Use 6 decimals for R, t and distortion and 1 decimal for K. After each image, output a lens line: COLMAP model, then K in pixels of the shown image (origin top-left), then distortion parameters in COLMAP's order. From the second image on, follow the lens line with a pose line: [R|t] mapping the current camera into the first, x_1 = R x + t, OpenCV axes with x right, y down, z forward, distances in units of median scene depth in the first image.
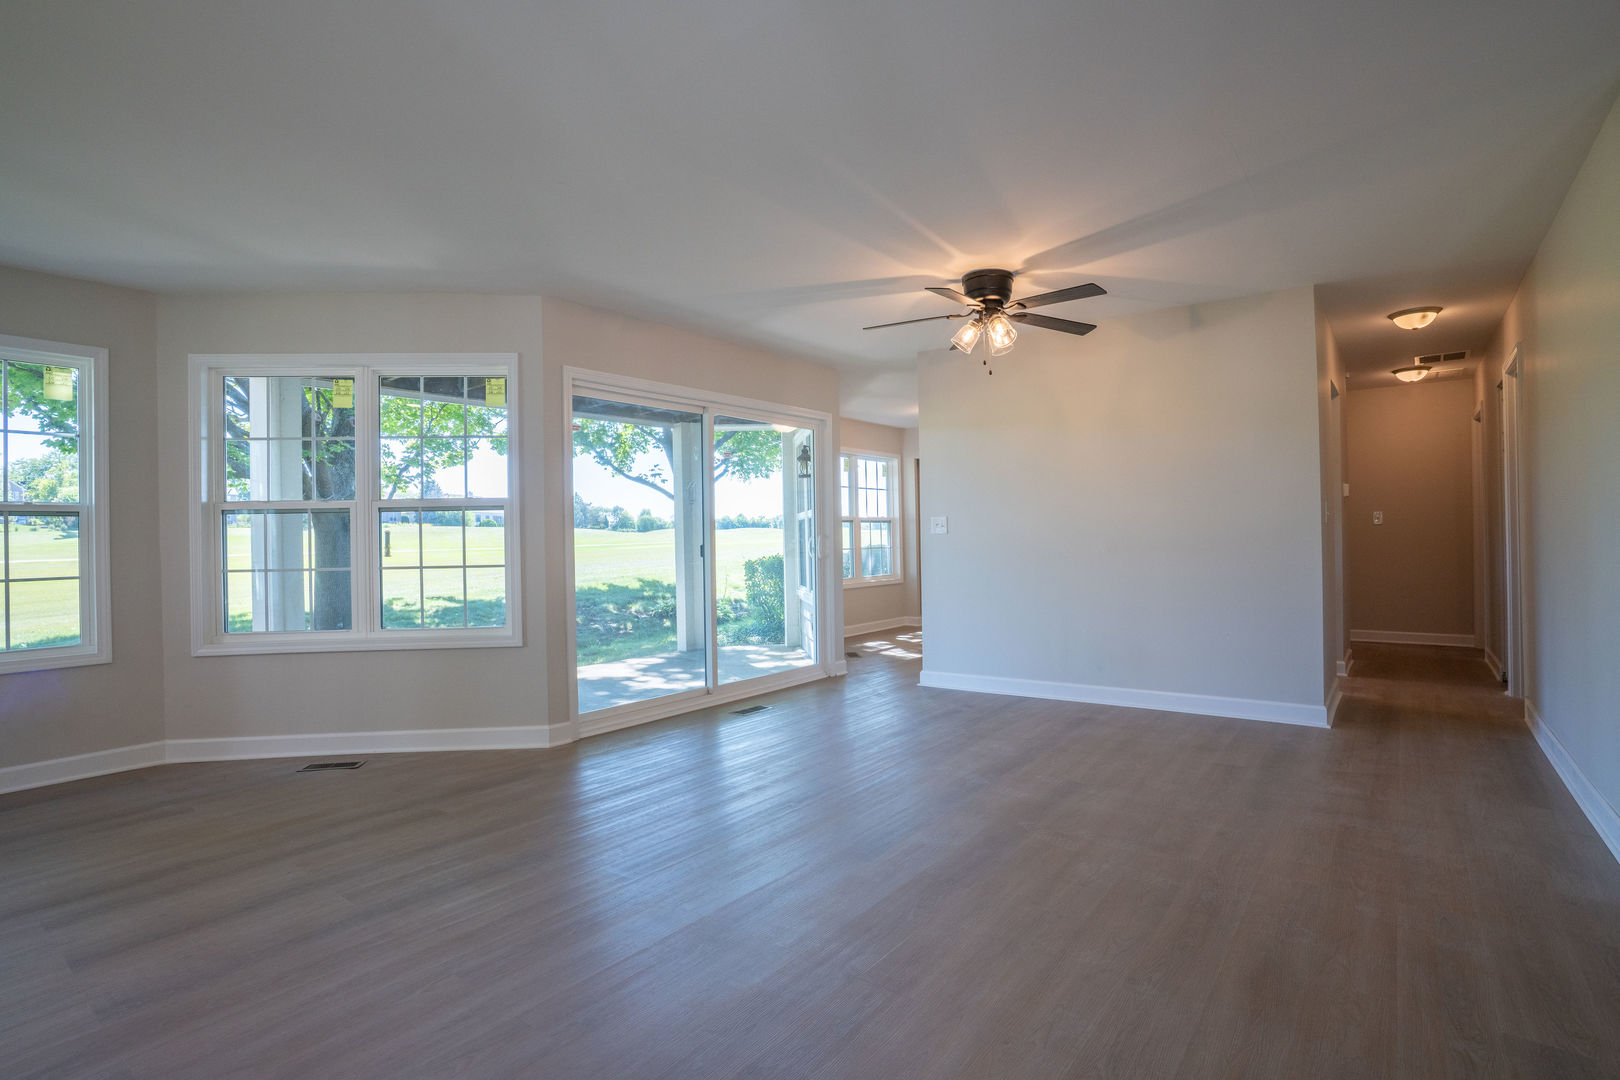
lens RADIAL K [[820.5, 0, 820.1], [0, 820.5, 541.2], [0, 0, 1]] dist [0.000471, 0.000083]
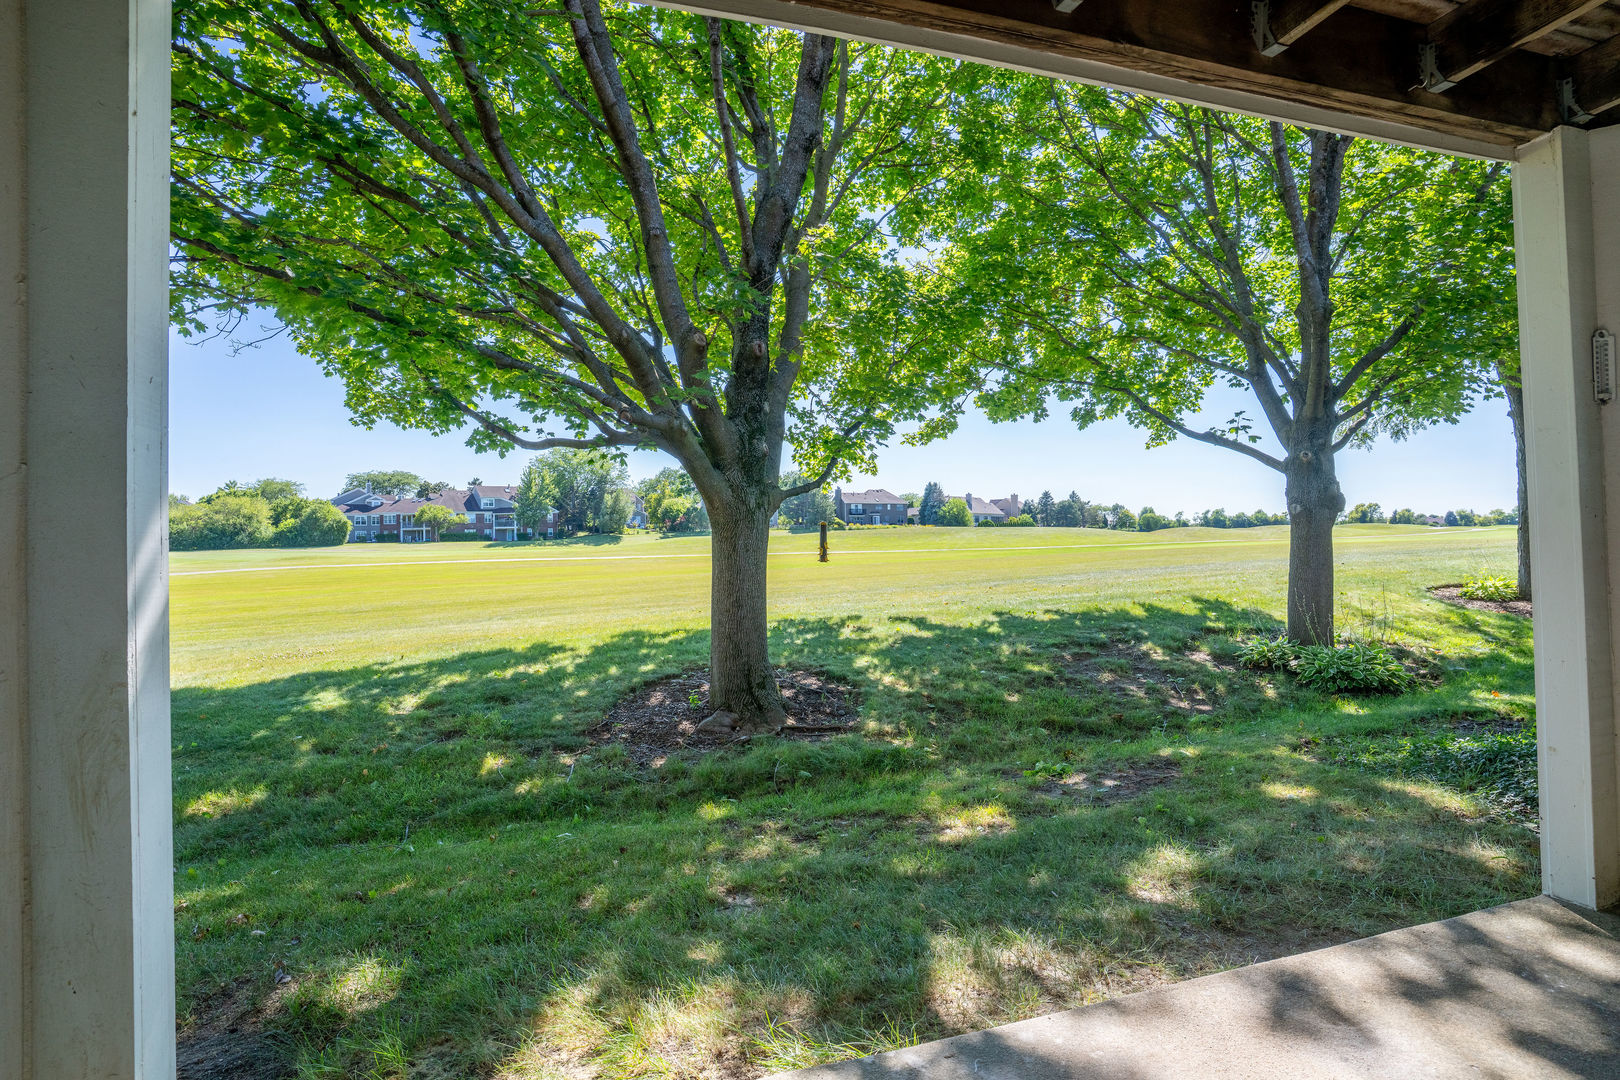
lens RADIAL K [[820.5, 0, 820.1], [0, 820.5, 541.2], [0, 0, 1]] dist [0.000471, 0.000083]
pose [[0.834479, 0.009358, -0.550960, -0.120346], [-0.009310, 0.999953, 0.002882, 0.001648], [0.550960, 0.002724, 0.834527, 0.323503]]
